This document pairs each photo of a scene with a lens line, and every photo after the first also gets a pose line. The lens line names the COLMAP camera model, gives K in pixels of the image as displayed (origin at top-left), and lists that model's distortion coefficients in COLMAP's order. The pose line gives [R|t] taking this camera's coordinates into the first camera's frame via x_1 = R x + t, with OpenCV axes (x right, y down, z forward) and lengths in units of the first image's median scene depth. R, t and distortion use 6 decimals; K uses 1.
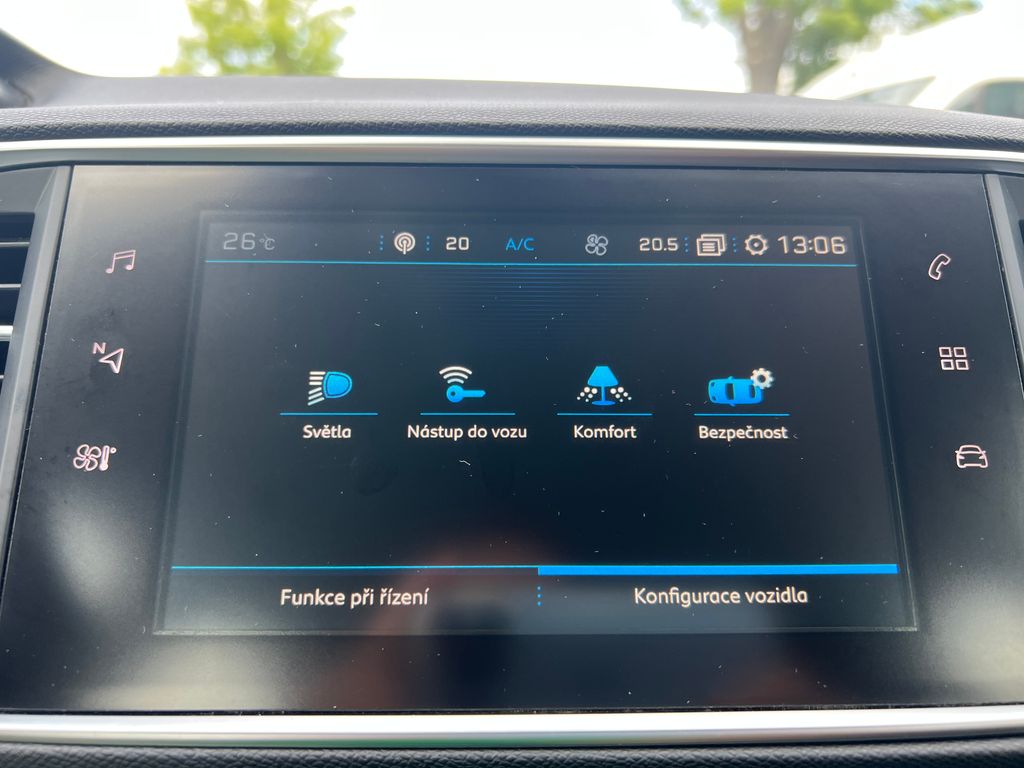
lens RADIAL K [[797.4, 0, 511.5], [0, 797.4, 387.0], [0, 0, 1]] dist [0.033816, -0.065850]
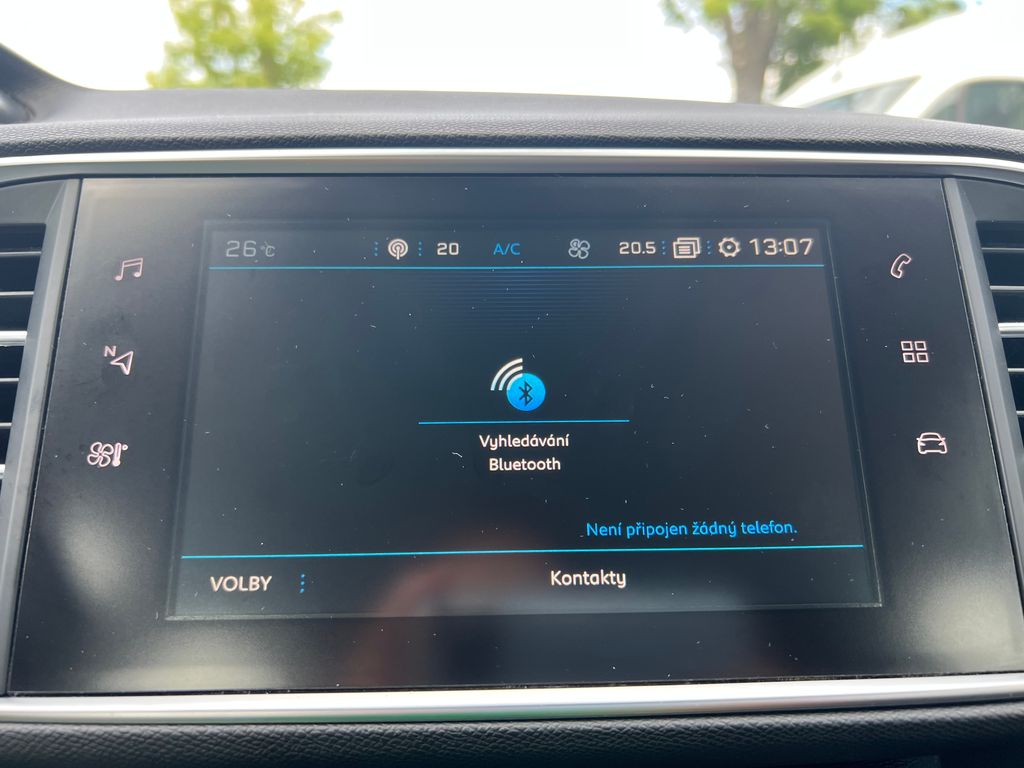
lens RADIAL K [[797.4, 0, 509.8], [0, 797.4, 384.1], [0, 0, 1]] dist [0.033816, -0.065850]
pose [[0.999884, -0.011717, 0.009764, 0.002361], [0.011778, 0.999911, -0.006304, 0.007949], [-0.009689, 0.006419, 0.999932, -0.062726]]
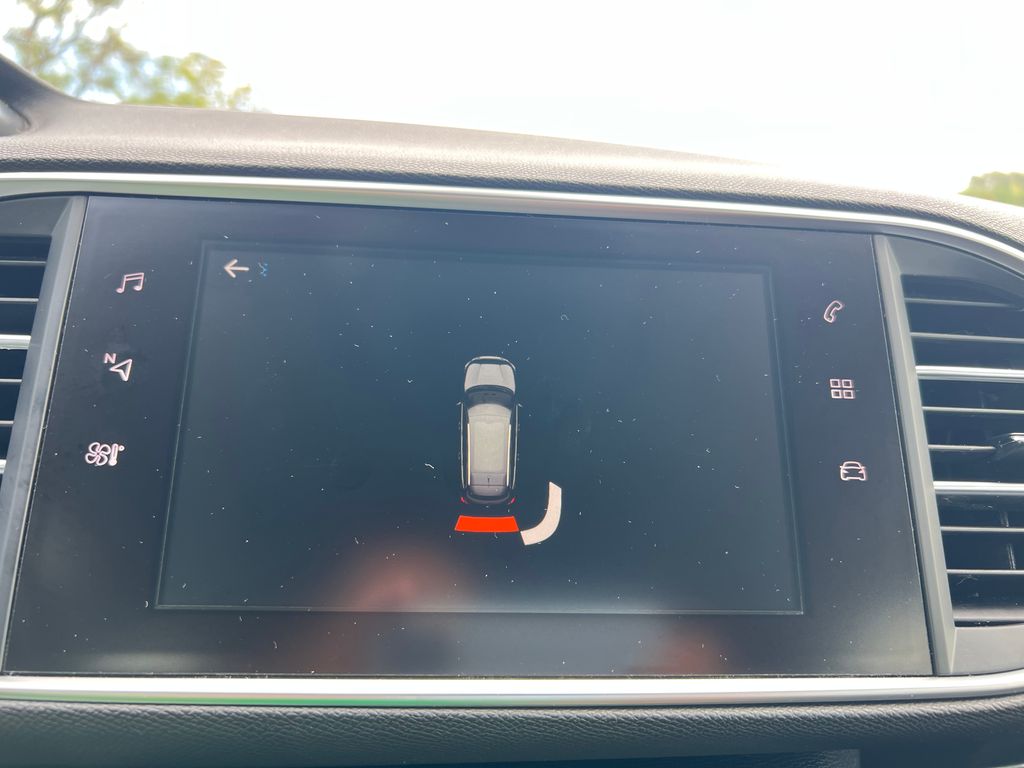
lens RADIAL K [[797.4, 0, 510.7], [0, 797.4, 389.3], [0, 0, 1]] dist [0.033816, -0.065850]
pose [[0.997964, 0.028711, 0.056959, -0.009514], [-0.027688, 0.999442, -0.018662, 0.000942], [-0.057463, 0.017047, 0.998202, -0.170430]]
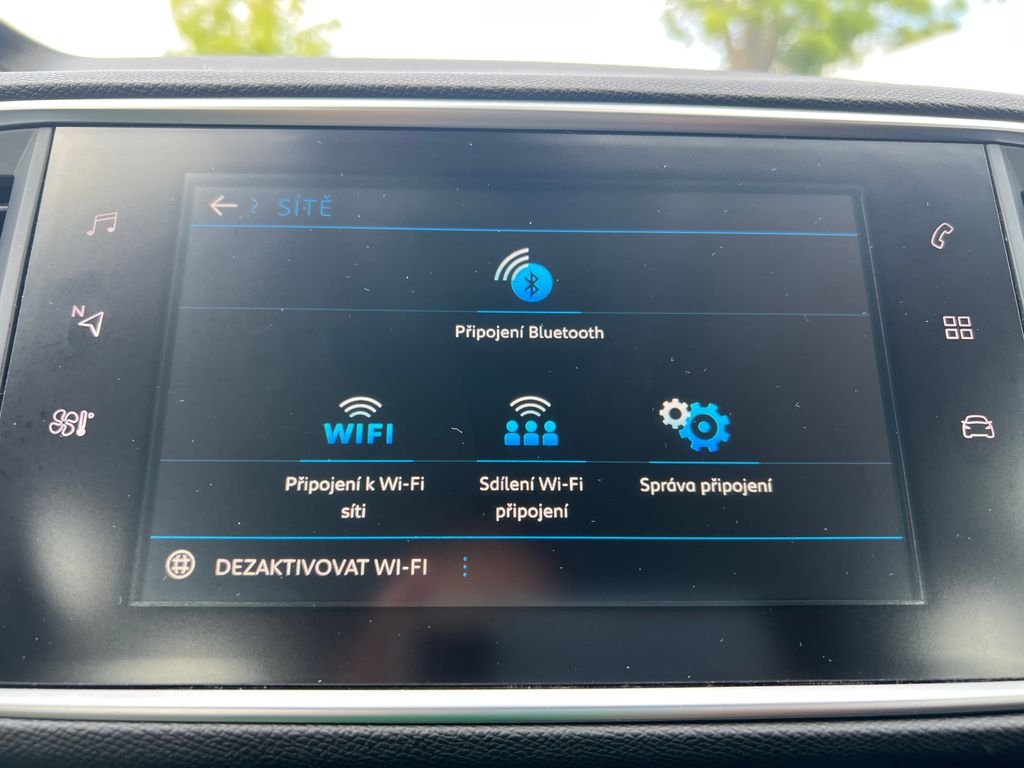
lens RADIAL K [[797.4, 0, 504.1], [0, 797.4, 386.5], [0, 0, 1]] dist [0.033816, -0.065850]
pose [[0.999940, 0.004651, 0.009964, -0.010802], [-0.004449, 0.999787, -0.020155, 0.059808], [-0.010056, 0.020110, 0.999747, 0.032028]]
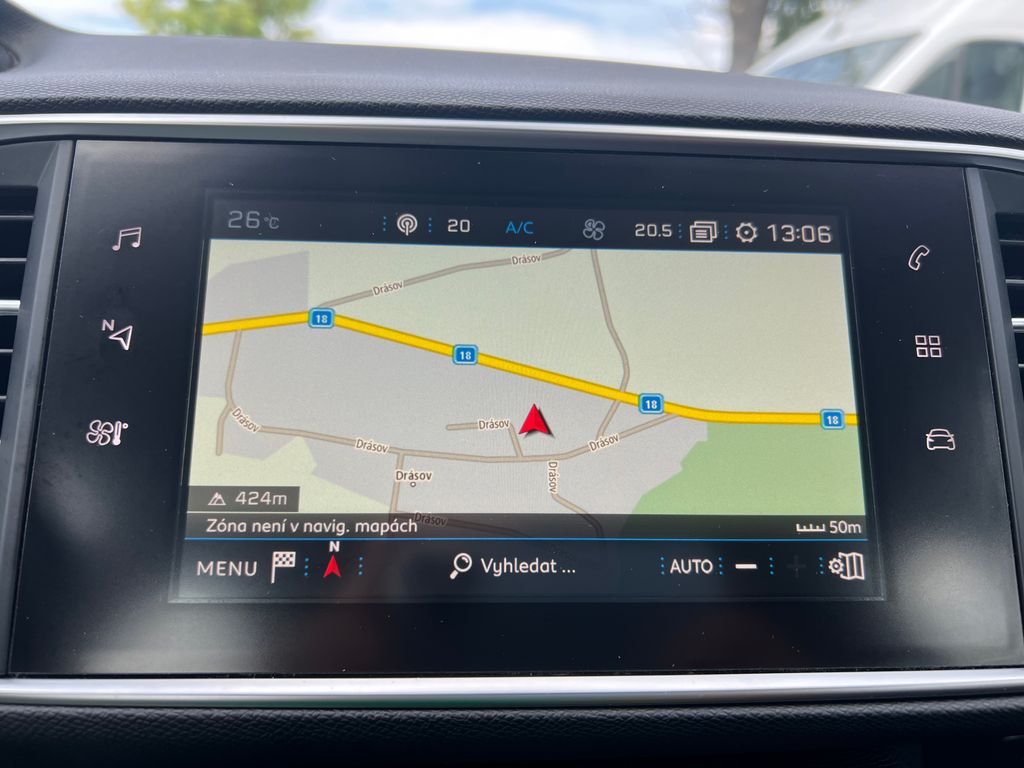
lens RADIAL K [[797.4, 0, 511.4], [0, 797.4, 386.5], [0, 0, 1]] dist [0.033816, -0.065850]
pose [[0.999276, 0.012579, 0.035917, -0.037014], [-0.014823, 0.997909, 0.062916, -0.042351], [-0.035051, -0.063402, 0.997372, -0.041439]]
